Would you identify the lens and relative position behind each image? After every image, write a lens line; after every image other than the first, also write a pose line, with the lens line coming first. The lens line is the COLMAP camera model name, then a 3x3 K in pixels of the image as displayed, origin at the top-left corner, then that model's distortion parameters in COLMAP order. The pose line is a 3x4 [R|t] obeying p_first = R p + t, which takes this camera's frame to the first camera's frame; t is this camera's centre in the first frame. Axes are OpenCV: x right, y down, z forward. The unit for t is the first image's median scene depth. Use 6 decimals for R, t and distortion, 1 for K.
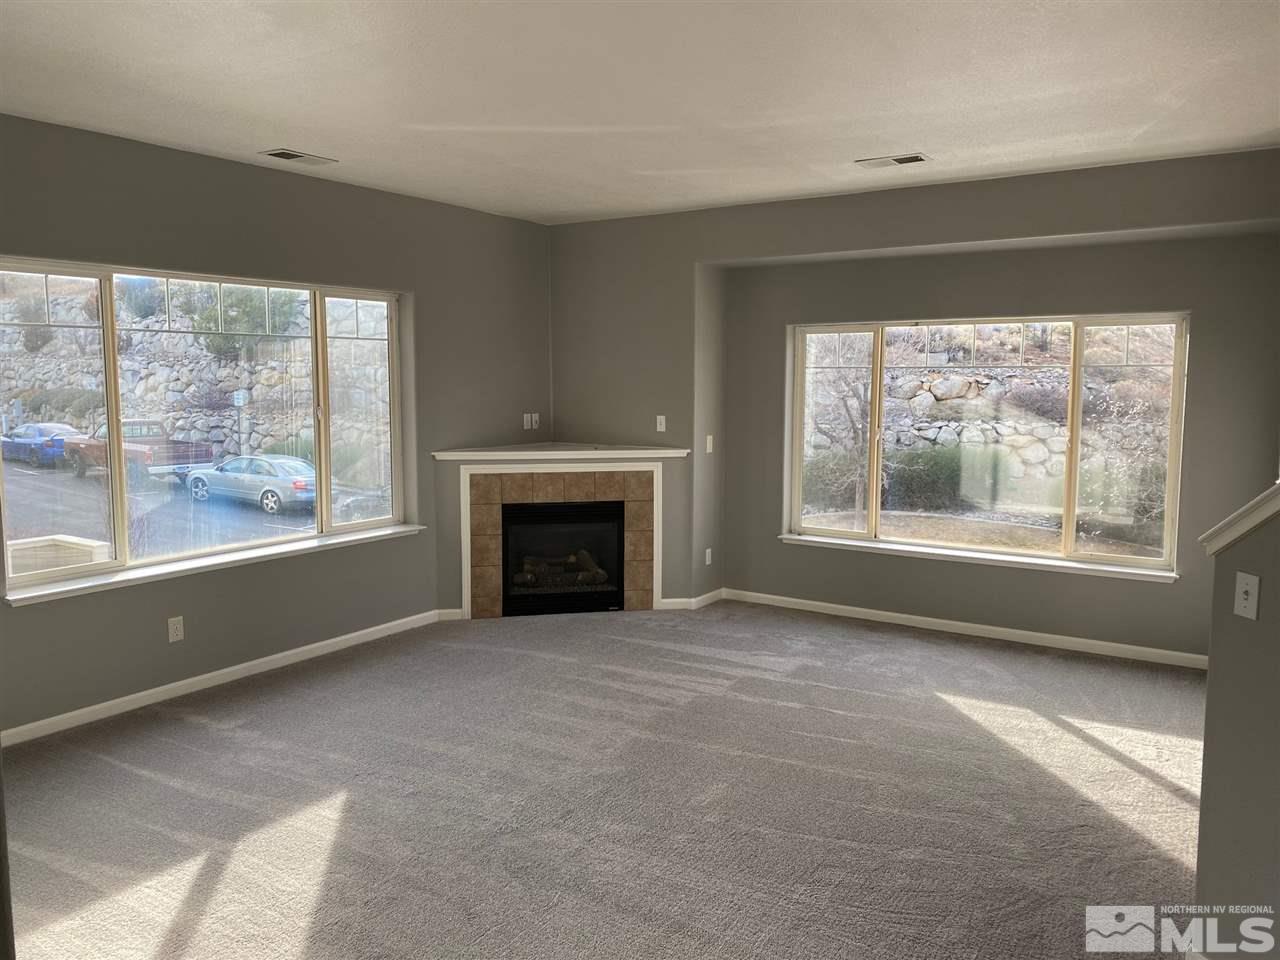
lens RADIAL K [[983.3, 0, 639.9], [0, 983.3, 488.5], [0, 0, 1]] dist [0.026687, -0.034840]
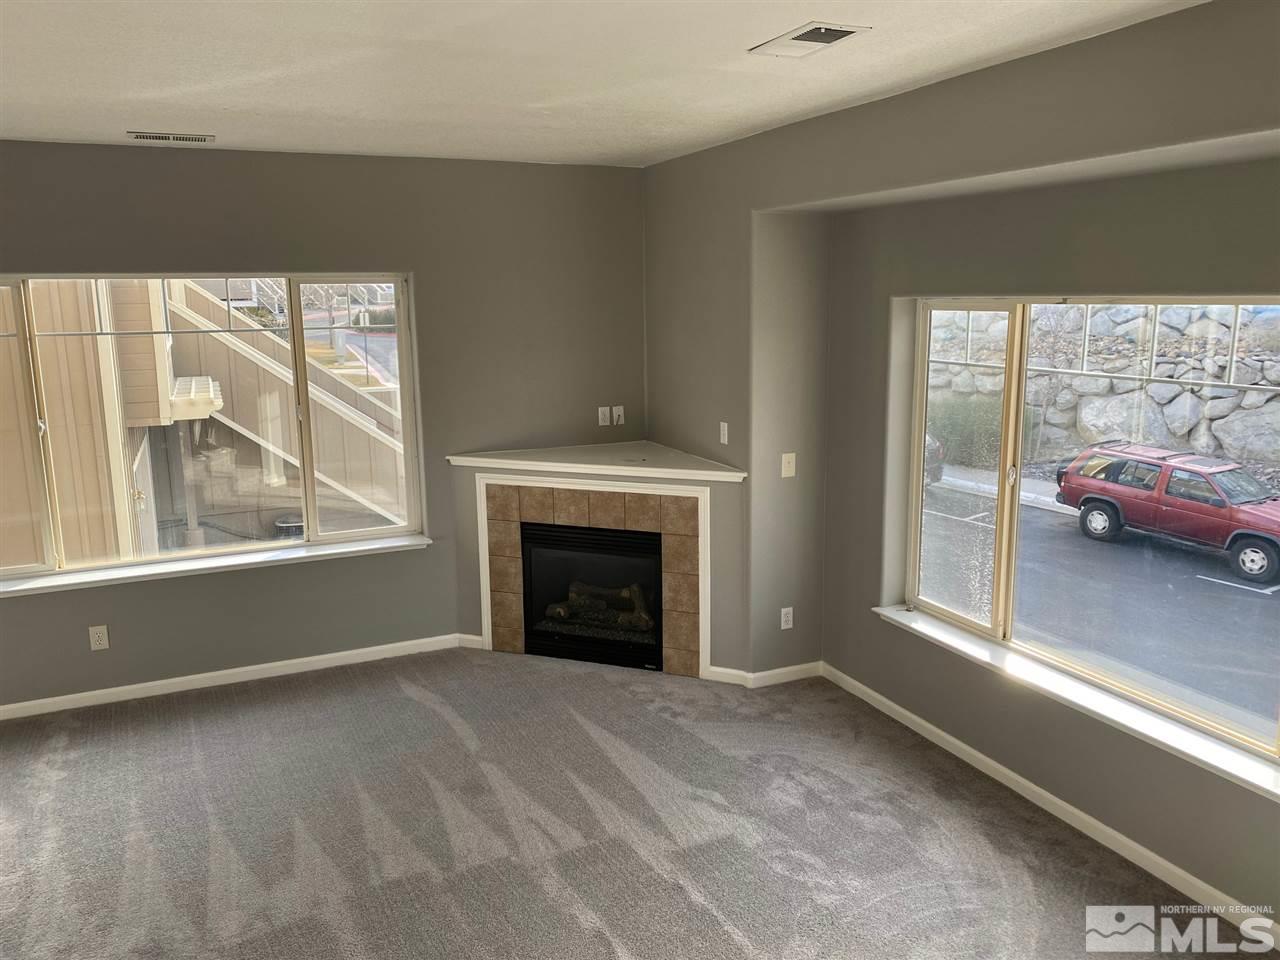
lens RADIAL K [[983.3, 0, 636.1], [0, 983.3, 468.5], [0, 0, 1]] dist [0.026687, -0.034840]
pose [[0.837439, 0.083210, -0.540160, 0.383690], [-0.045966, 0.995564, 0.082100, -0.101337], [0.544595, -0.043925, 0.837548, 0.357668]]
